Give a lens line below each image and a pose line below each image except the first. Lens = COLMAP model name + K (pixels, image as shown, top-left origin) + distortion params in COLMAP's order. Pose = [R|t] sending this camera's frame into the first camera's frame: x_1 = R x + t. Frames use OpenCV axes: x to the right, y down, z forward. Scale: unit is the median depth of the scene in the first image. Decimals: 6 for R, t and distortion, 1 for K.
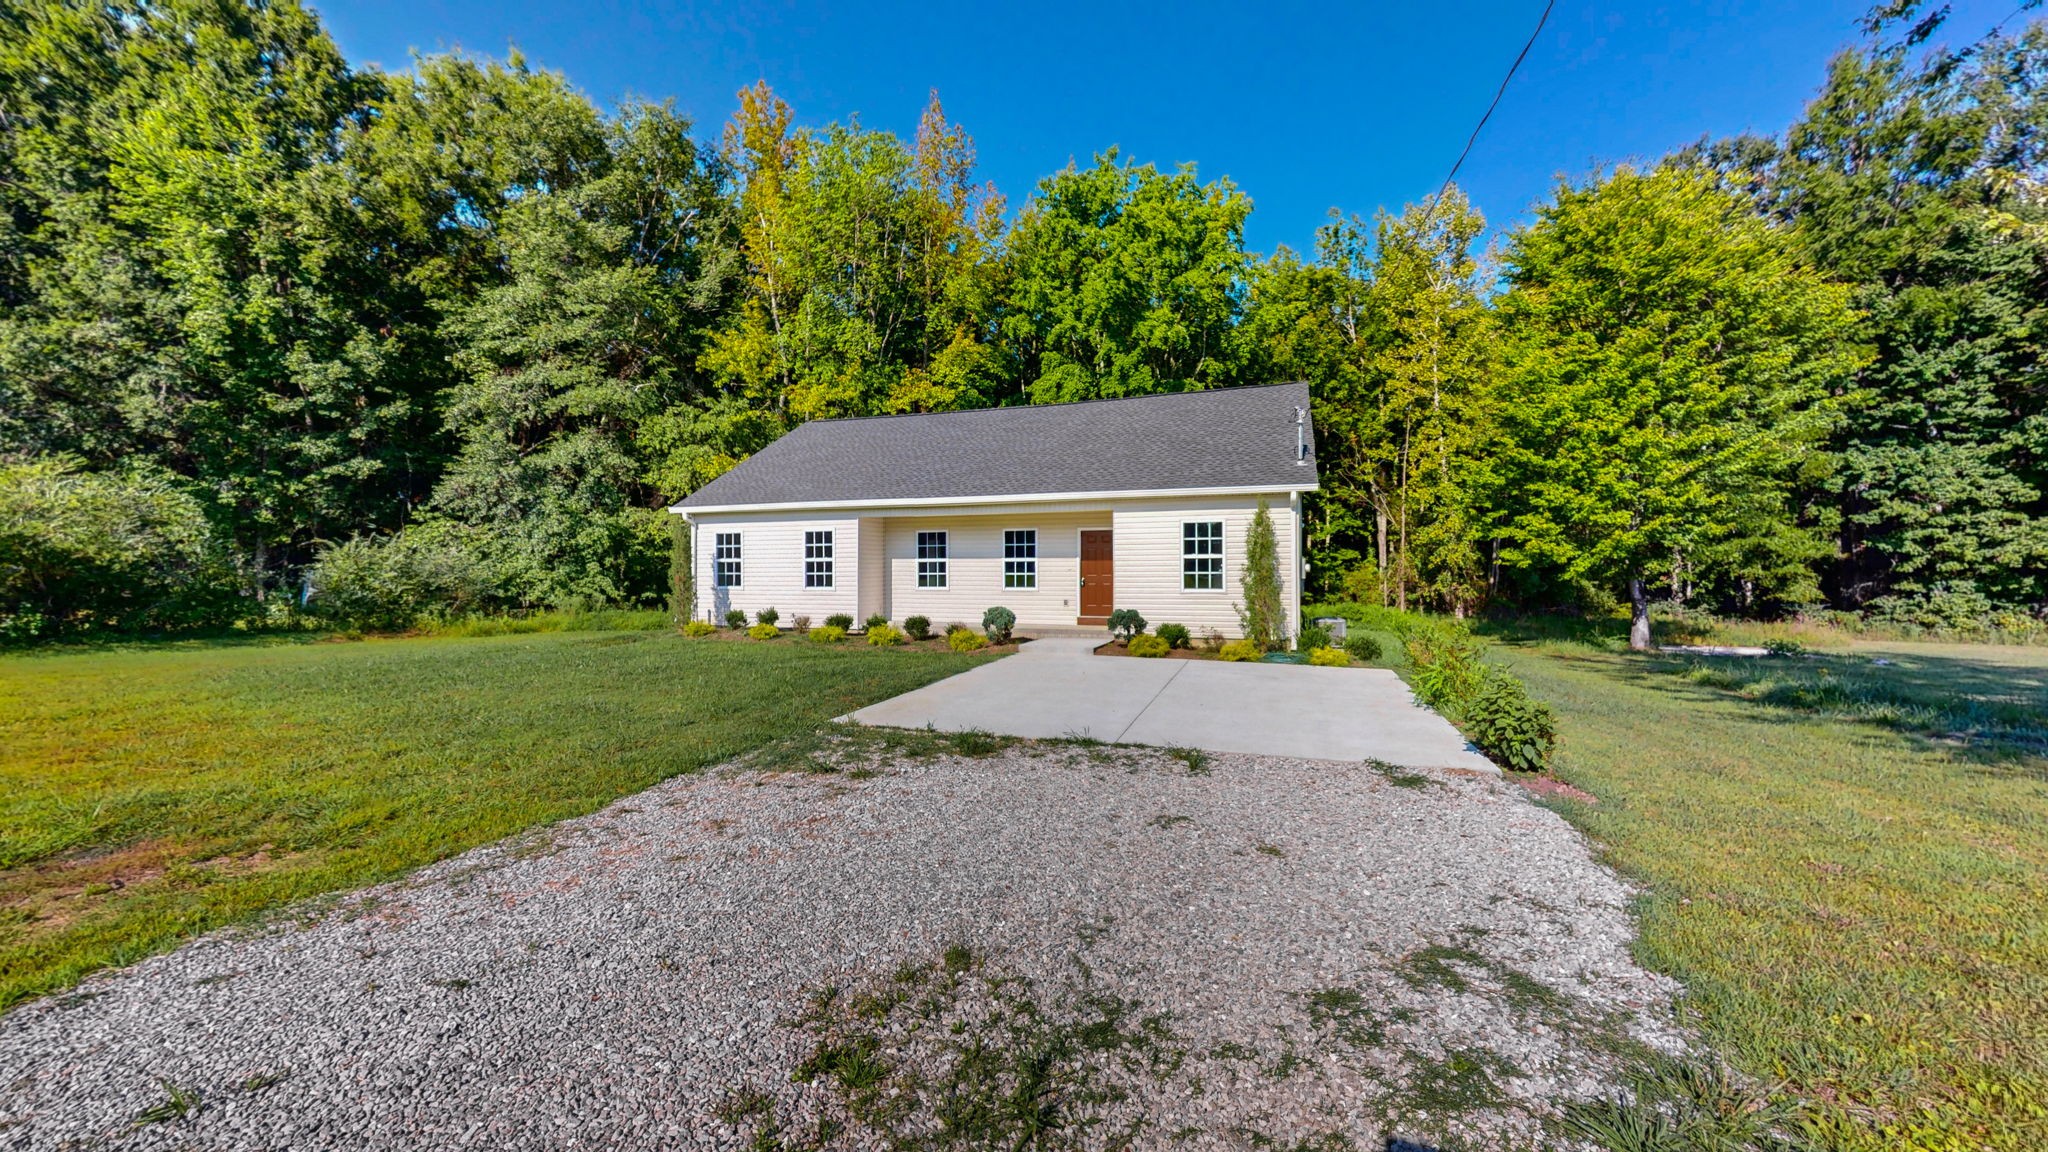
lens RADIAL K [[742.8, 0, 1024.5], [0, 742.8, 575.8], [0, 0, 1]] dist [-0.002937, 0.000148]
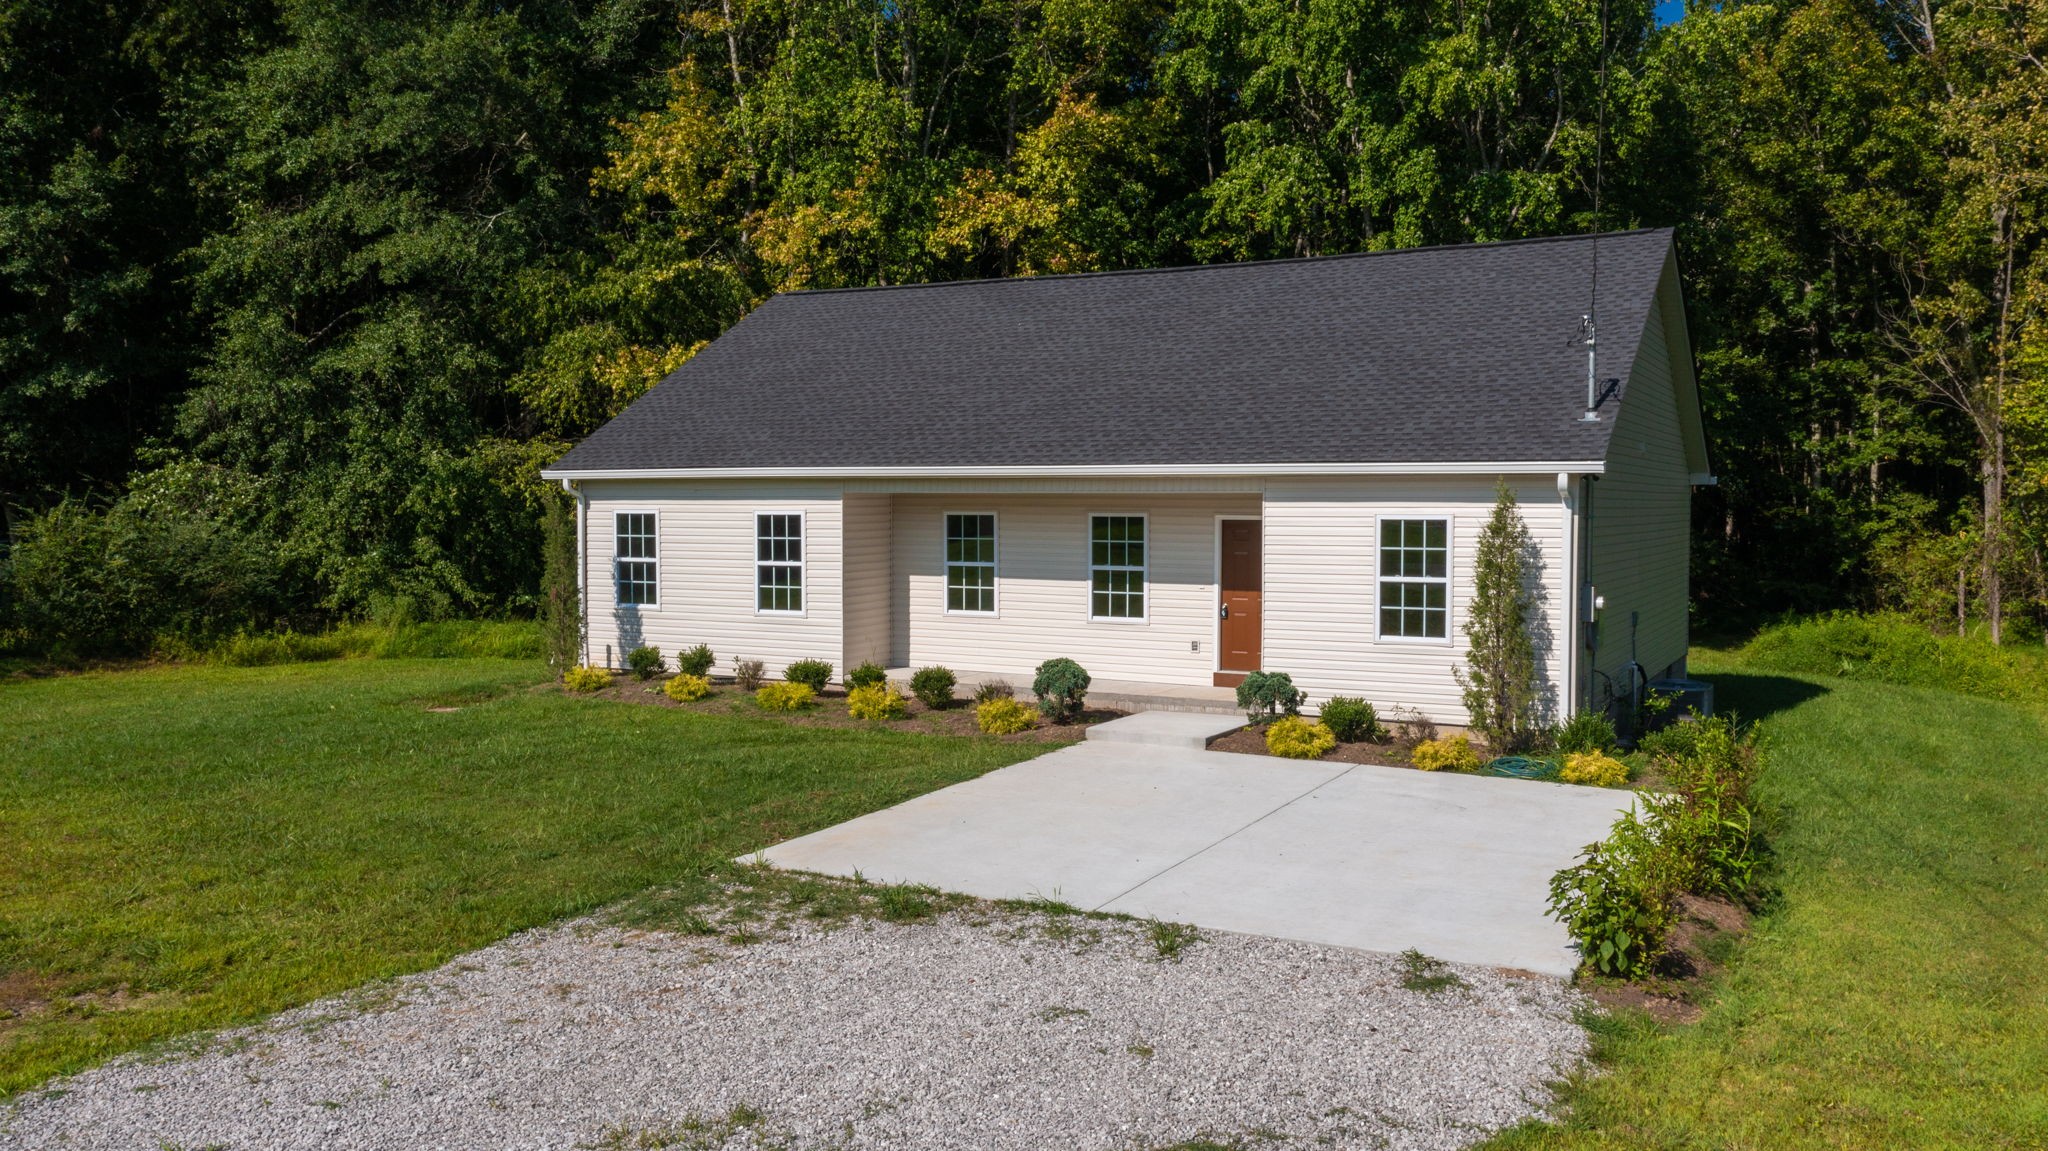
lens RADIAL K [[1613.5, 0, 1027.5], [0, 1613.5, 573.2], [0, 0, 1]] dist [-0.028279, 0.019993]
pose [[0.985881, 0.009609, -0.167174, 0.137492], [-0.002136, 0.998993, 0.044823, -0.075842], [0.167437, -0.043833, 0.984908, -0.237043]]
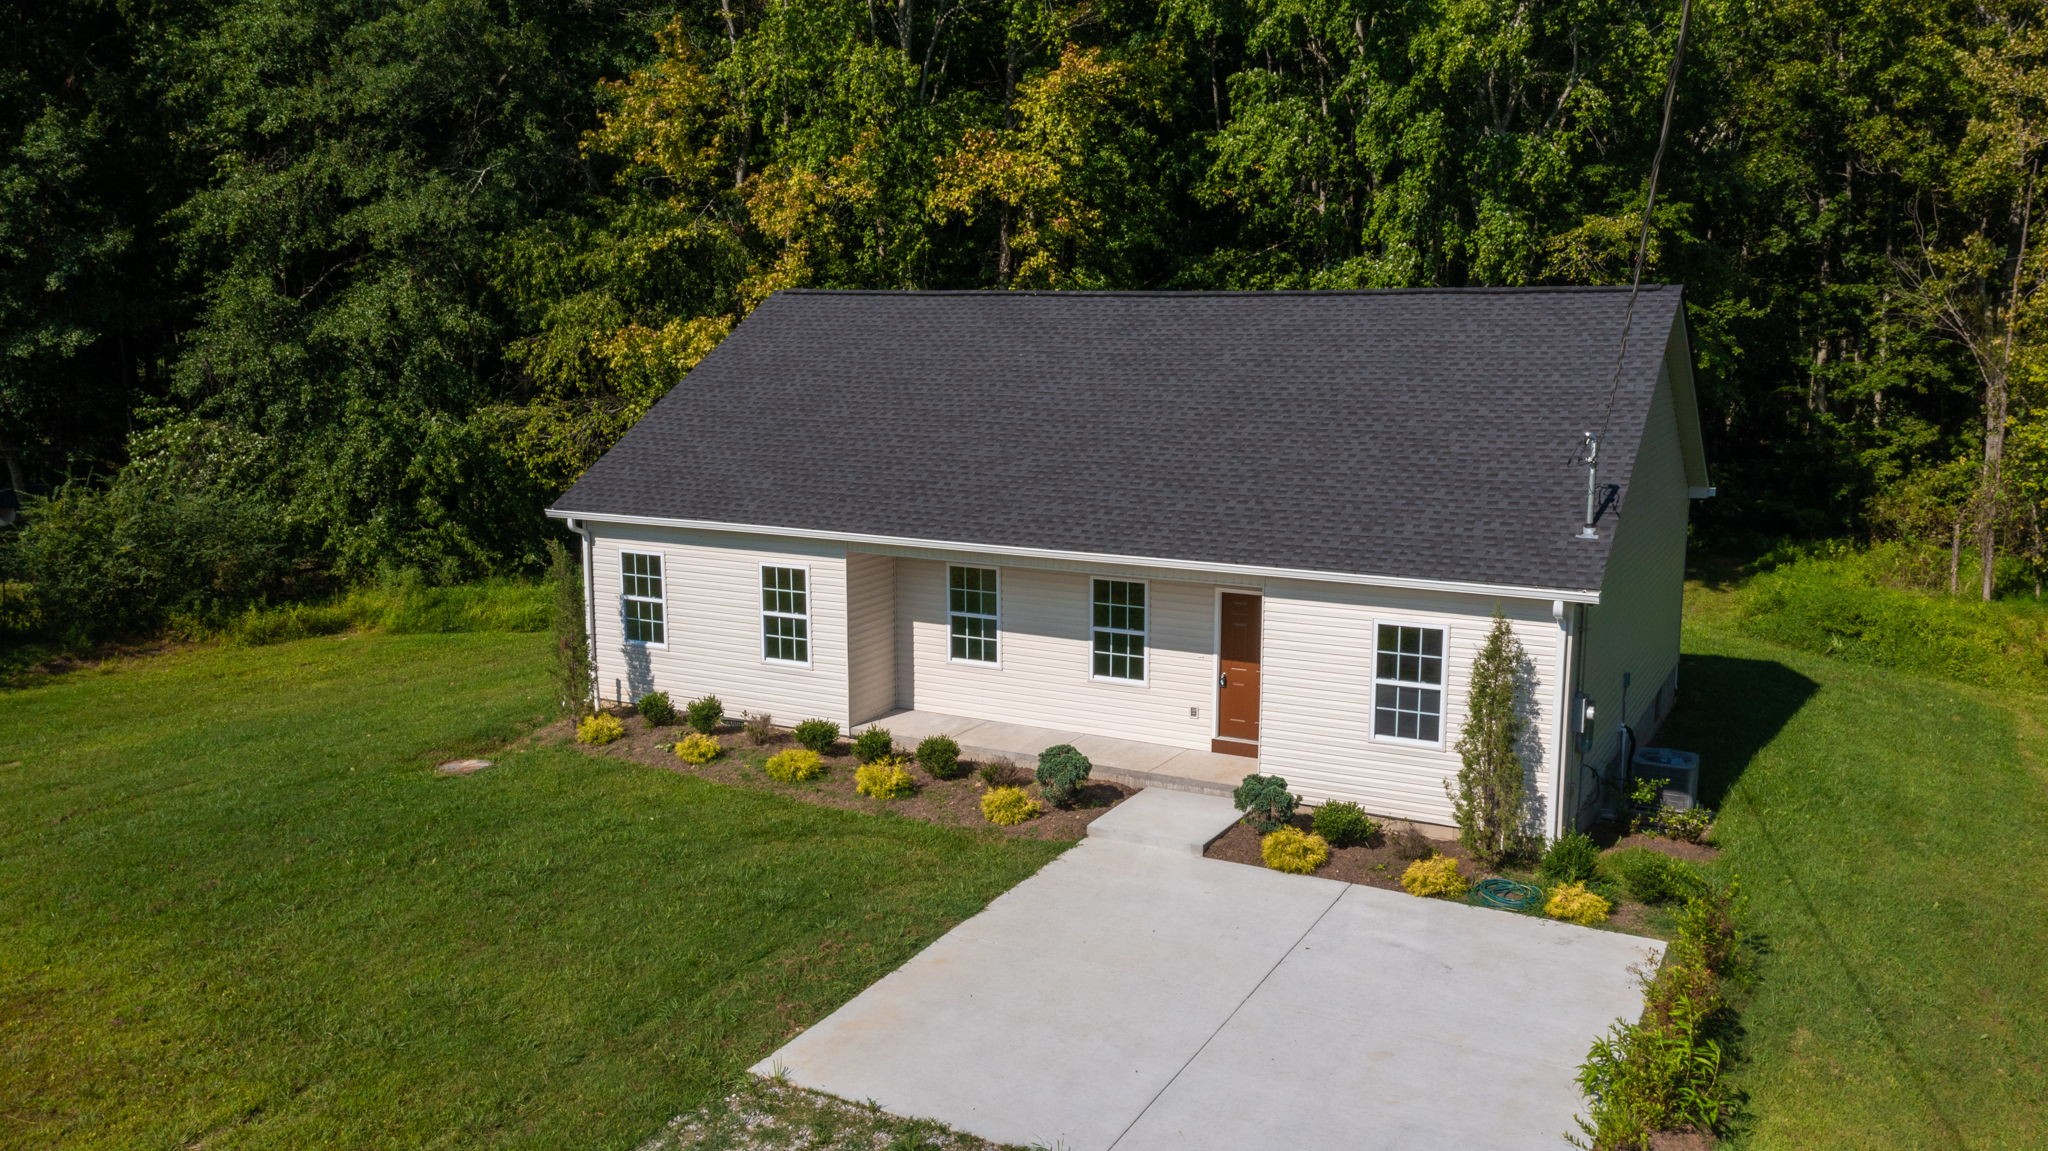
lens RADIAL K [[1613.5, 0, 1030.7], [0, 1613.5, 566.3], [0, 0, 1]] dist [-0.028279, 0.019993]
pose [[0.986167, 0.024946, -0.163866, 0.135570], [0.002297, 0.986458, 0.163999, -0.287254], [0.165738, -0.162107, 0.972755, -0.230567]]
